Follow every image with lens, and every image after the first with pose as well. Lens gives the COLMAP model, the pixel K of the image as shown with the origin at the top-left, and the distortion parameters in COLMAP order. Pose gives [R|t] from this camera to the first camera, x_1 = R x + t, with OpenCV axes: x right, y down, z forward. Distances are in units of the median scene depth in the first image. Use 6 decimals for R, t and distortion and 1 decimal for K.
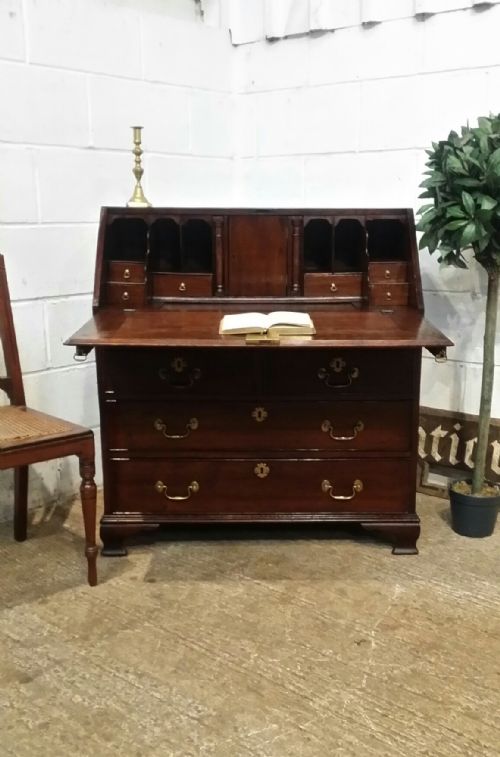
lens RADIAL K [[816.8, 0, 252.7], [0, 816.8, 424.6], [0, 0, 1]] dist [0.121444, -0.264298]
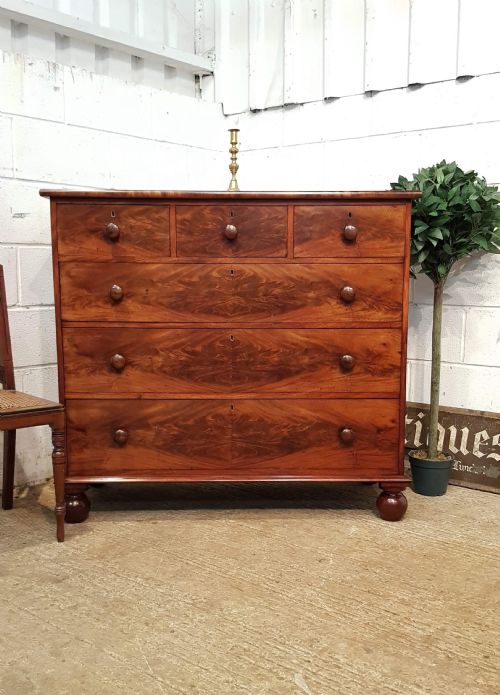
lens RADIAL K [[763.0, 0, 245.5], [0, 763.0, 372.1], [0, 0, 1]] dist [0.112959, -0.250506]
pose [[0.999969, 0.005768, 0.005341, 0.006937], [-0.005073, 0.992497, -0.122162, 0.120521], [-0.006006, 0.122131, 0.992496, -0.195777]]
